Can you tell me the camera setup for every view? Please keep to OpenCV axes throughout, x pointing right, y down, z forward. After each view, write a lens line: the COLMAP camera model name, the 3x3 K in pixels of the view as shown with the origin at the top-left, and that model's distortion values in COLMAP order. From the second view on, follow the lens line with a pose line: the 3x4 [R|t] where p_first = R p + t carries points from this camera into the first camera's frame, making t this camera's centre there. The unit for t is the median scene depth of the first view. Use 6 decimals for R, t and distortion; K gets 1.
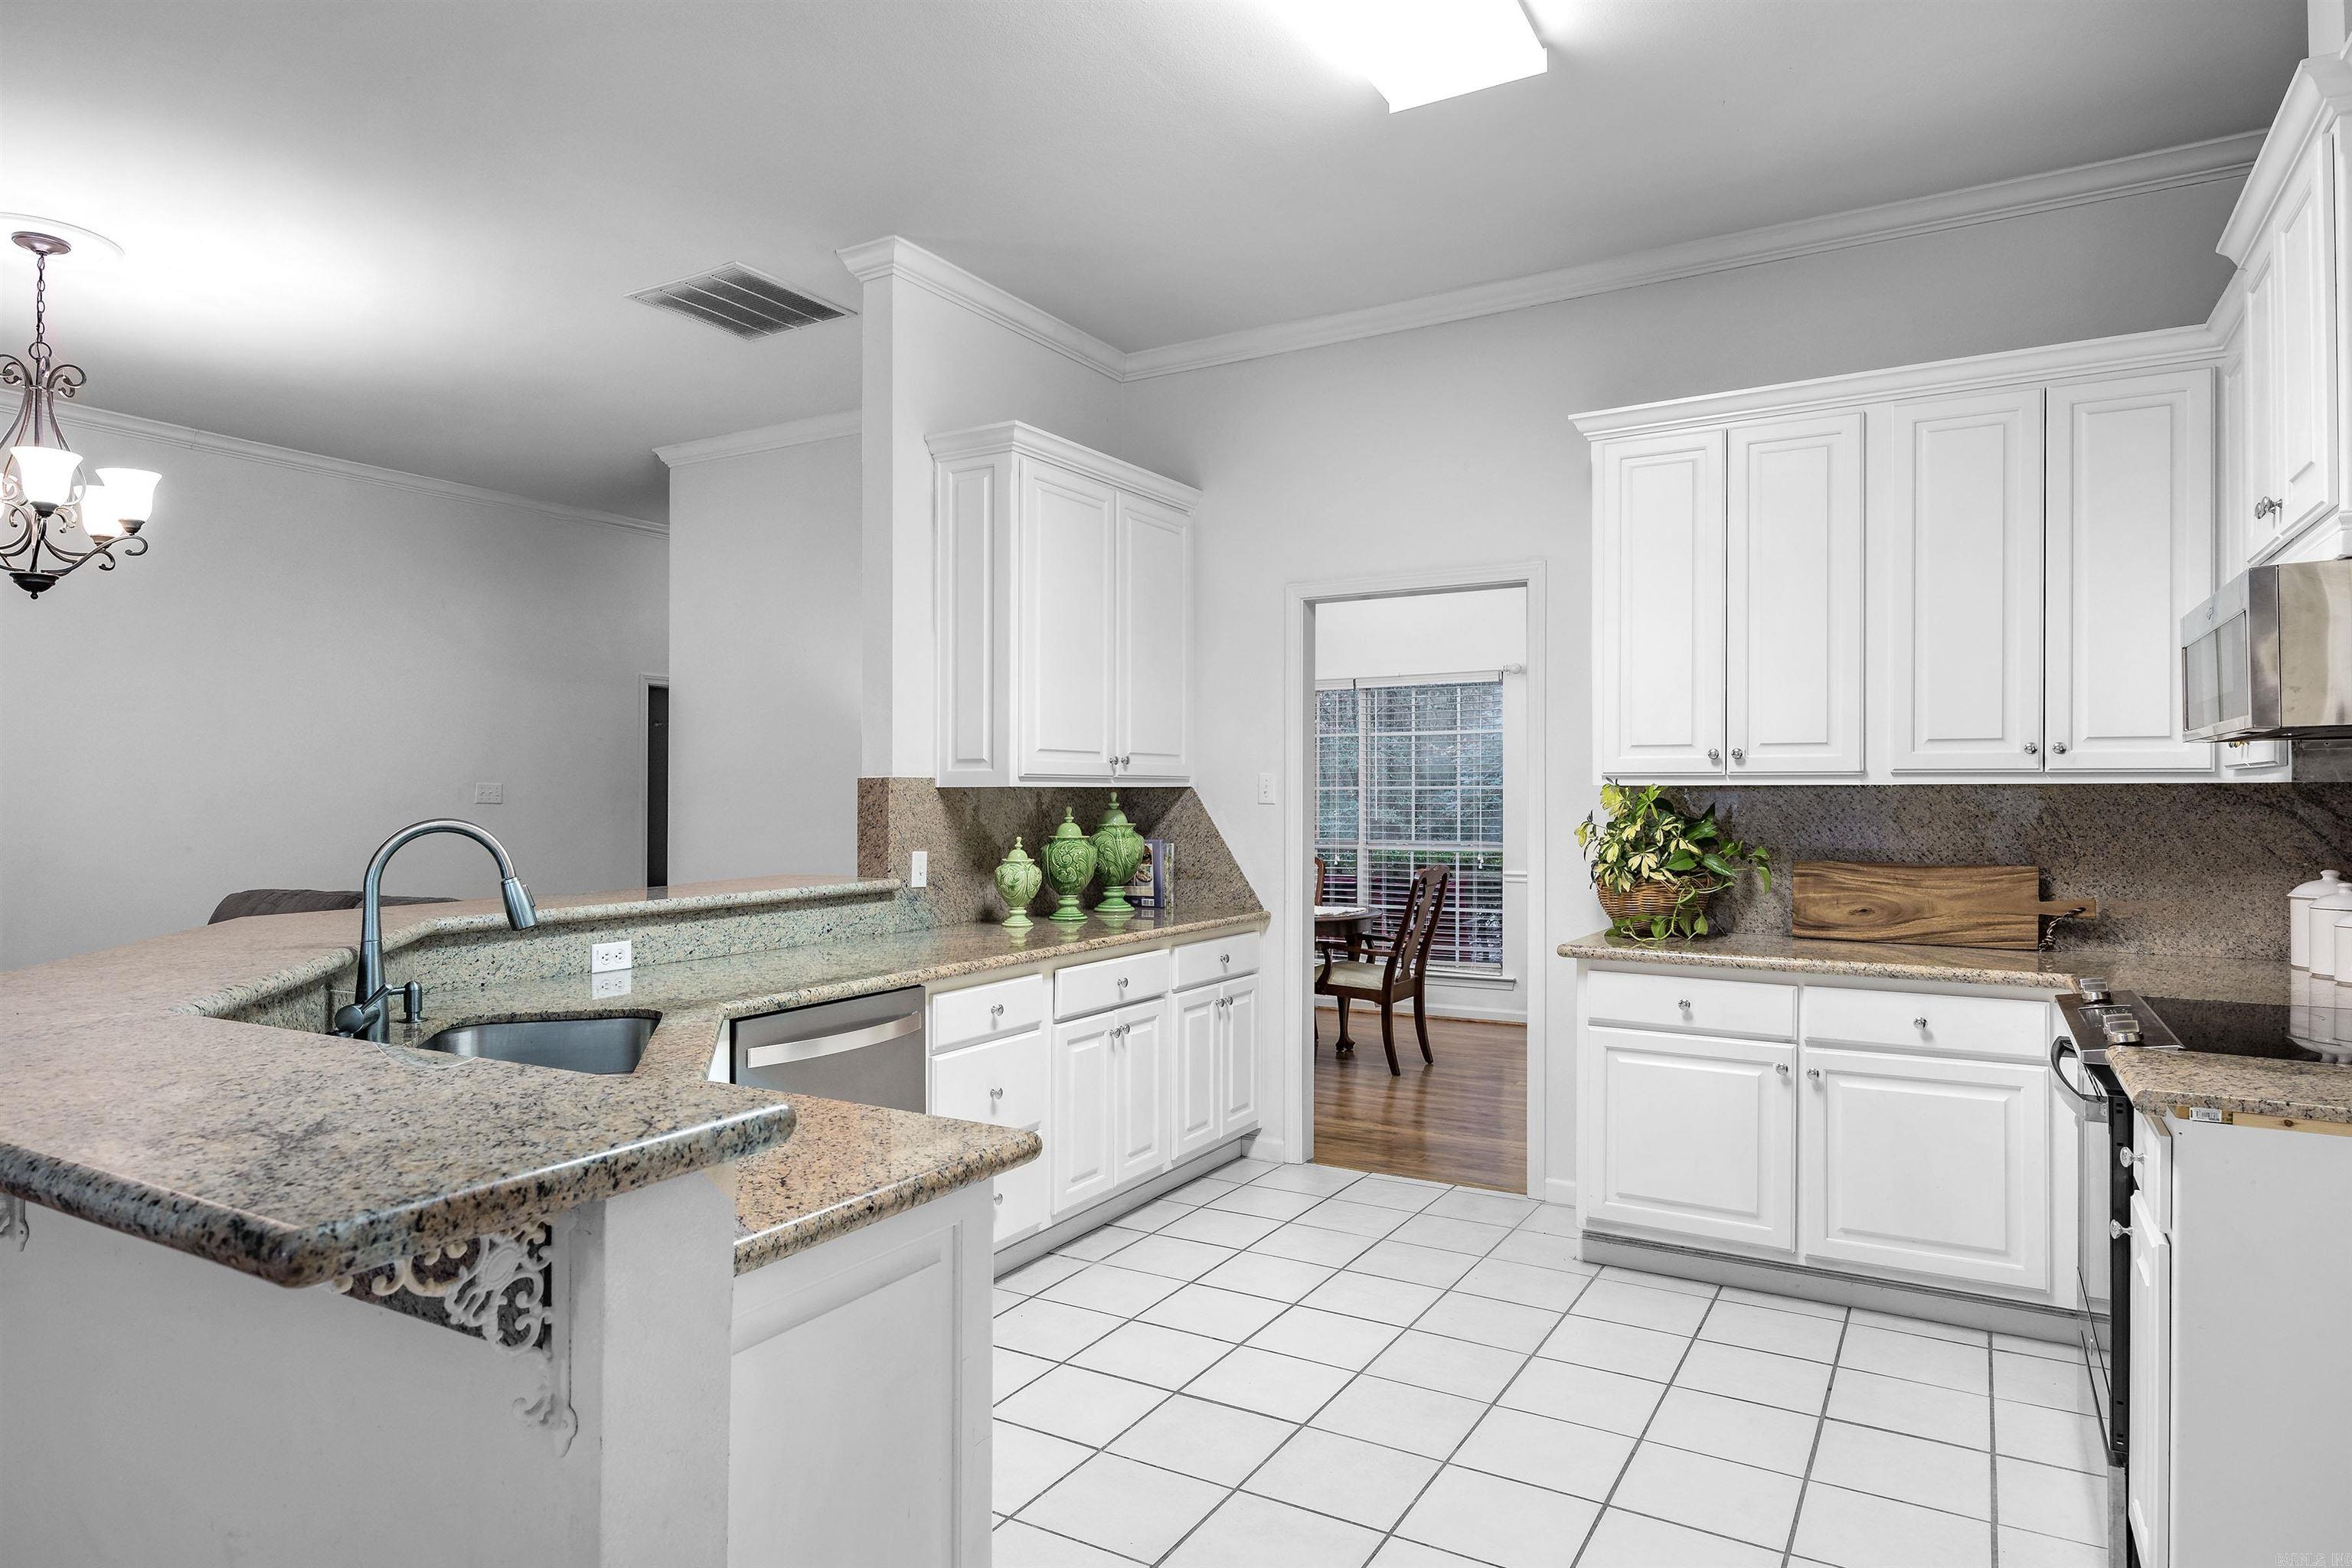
lens RADIAL K [[1343.1, 0, 1173.3], [0, 1343.1, 798.8], [0, 0, 1]] dist [-0.002607, -0.001825]
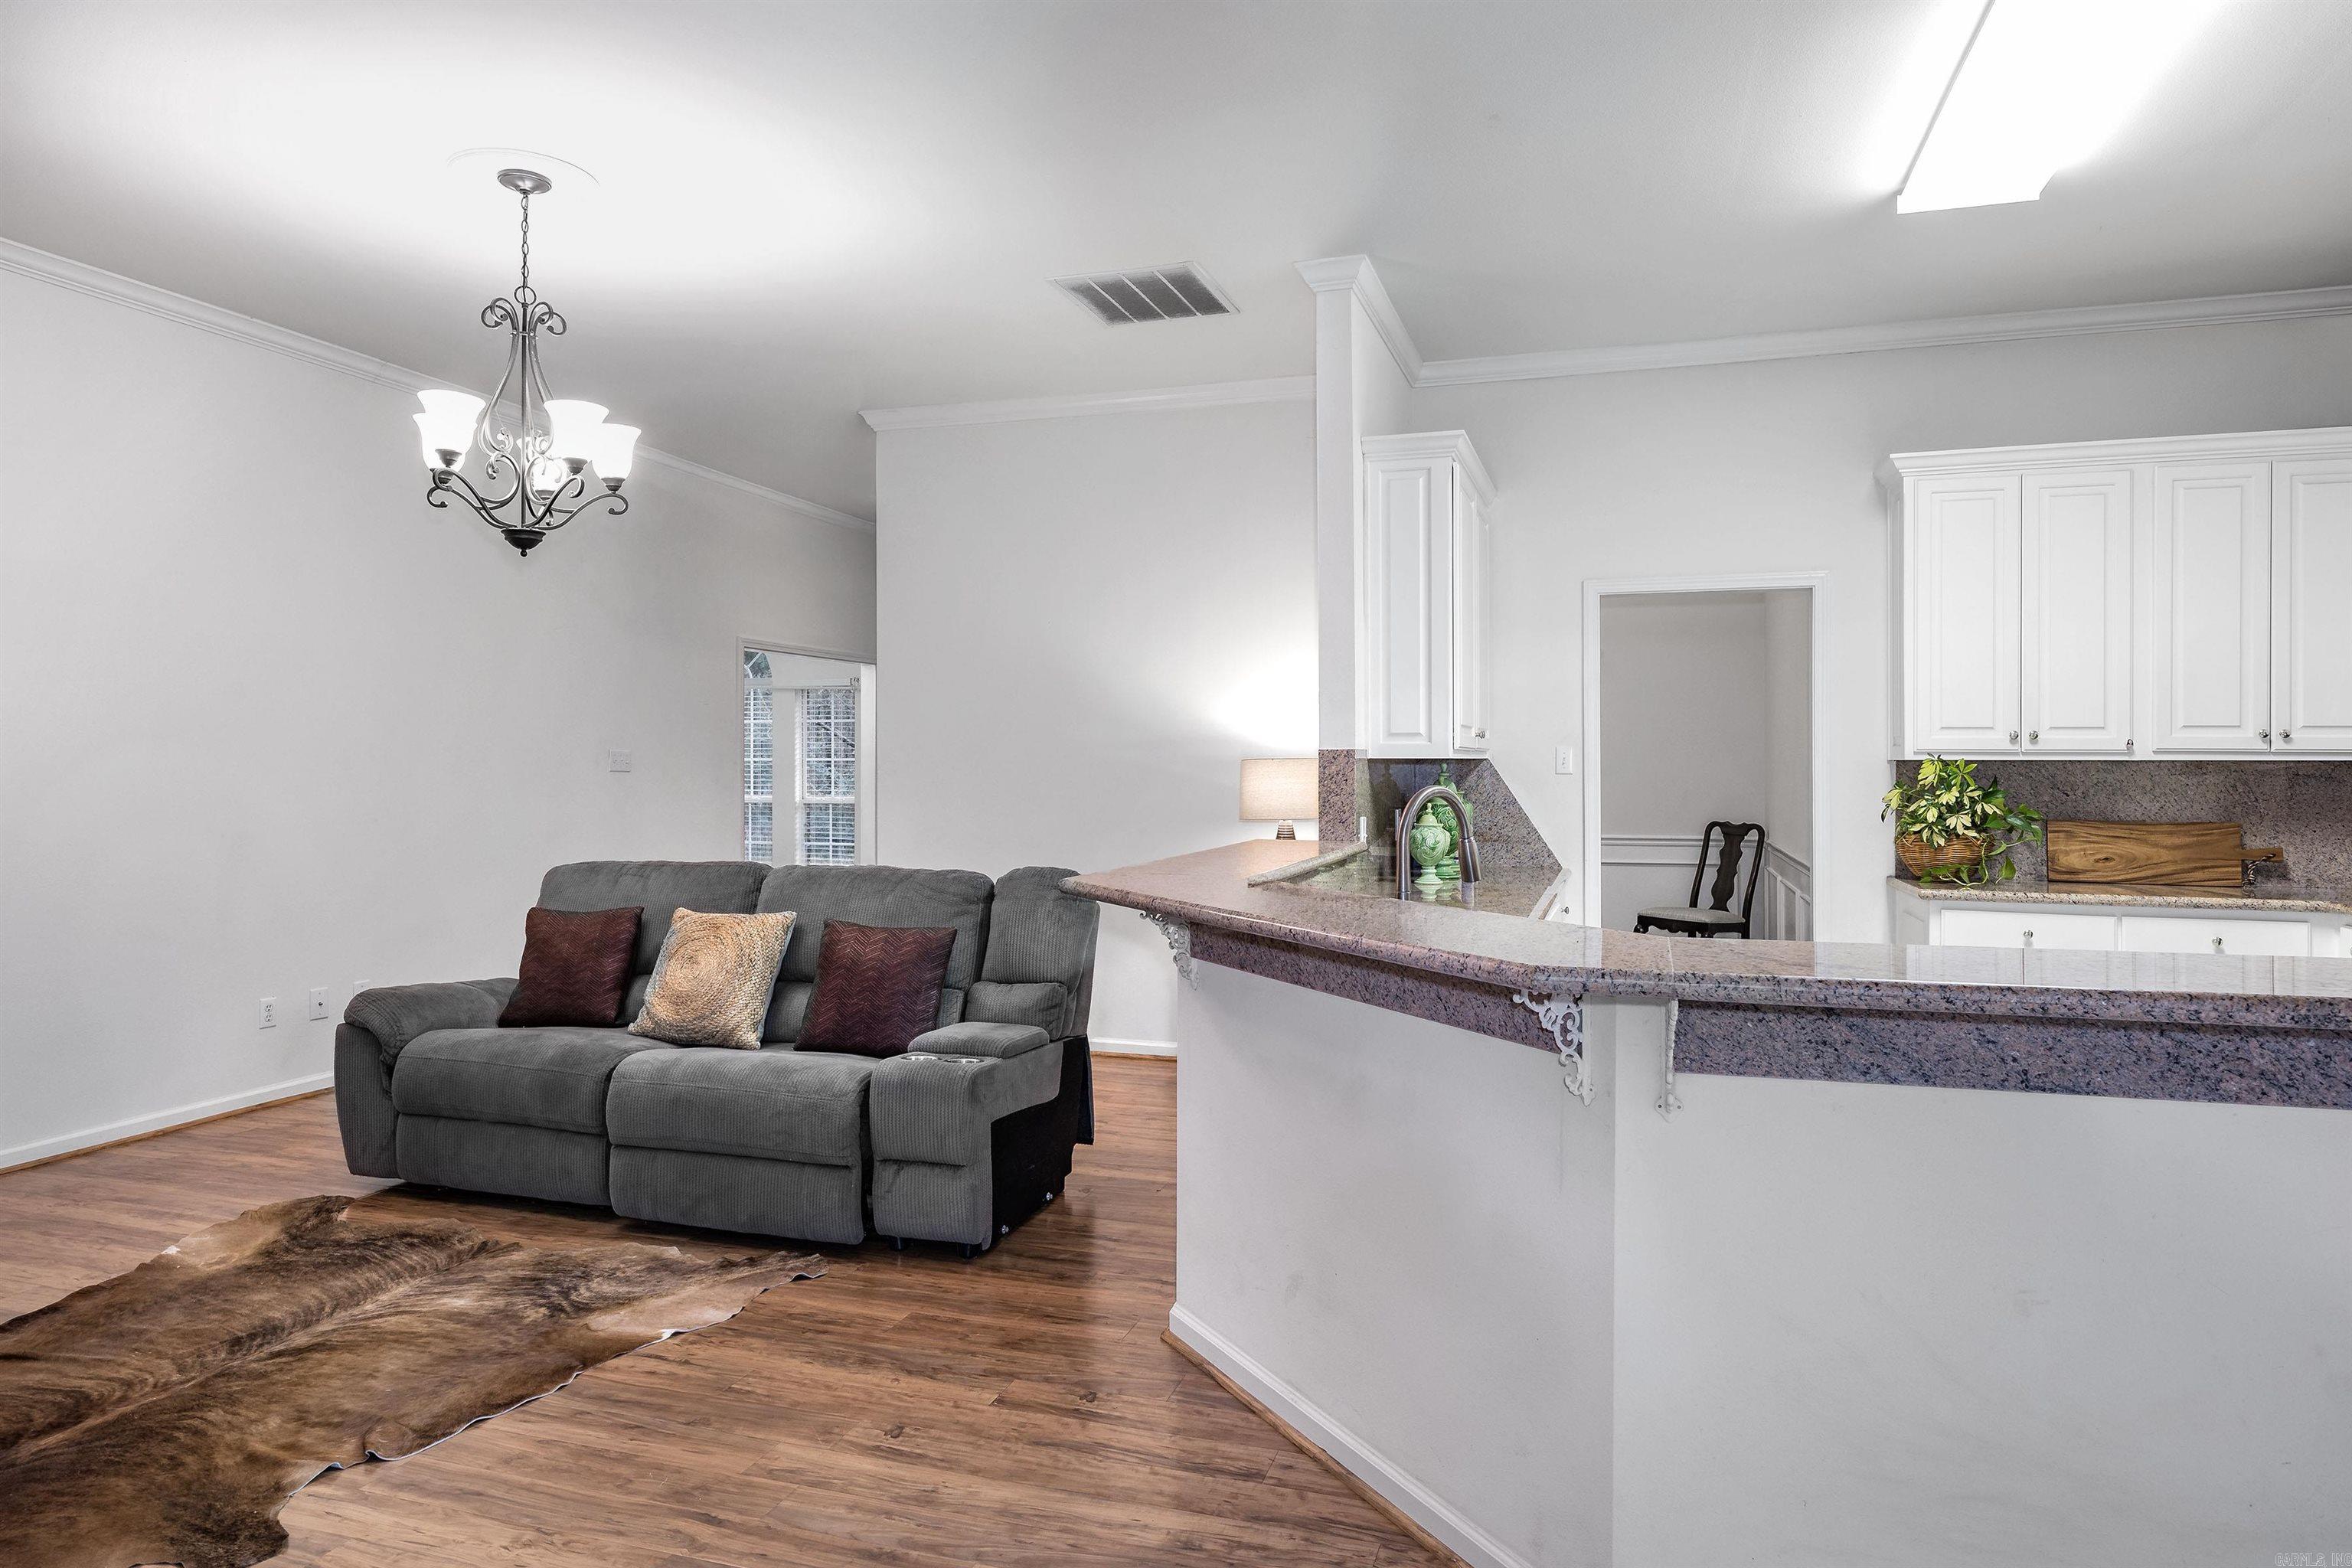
lens RADIAL K [[1381.2, 0, 1181.3], [0, 1381.2, 772.4], [0, 0, 1]] dist [-0.002958, -0.000830]
pose [[0.972314, 0.002492, 0.233665, -0.633576], [-0.003210, 0.999991, 0.002695, 0.000463], [-0.233657, -0.003371, 0.972313, -0.065707]]
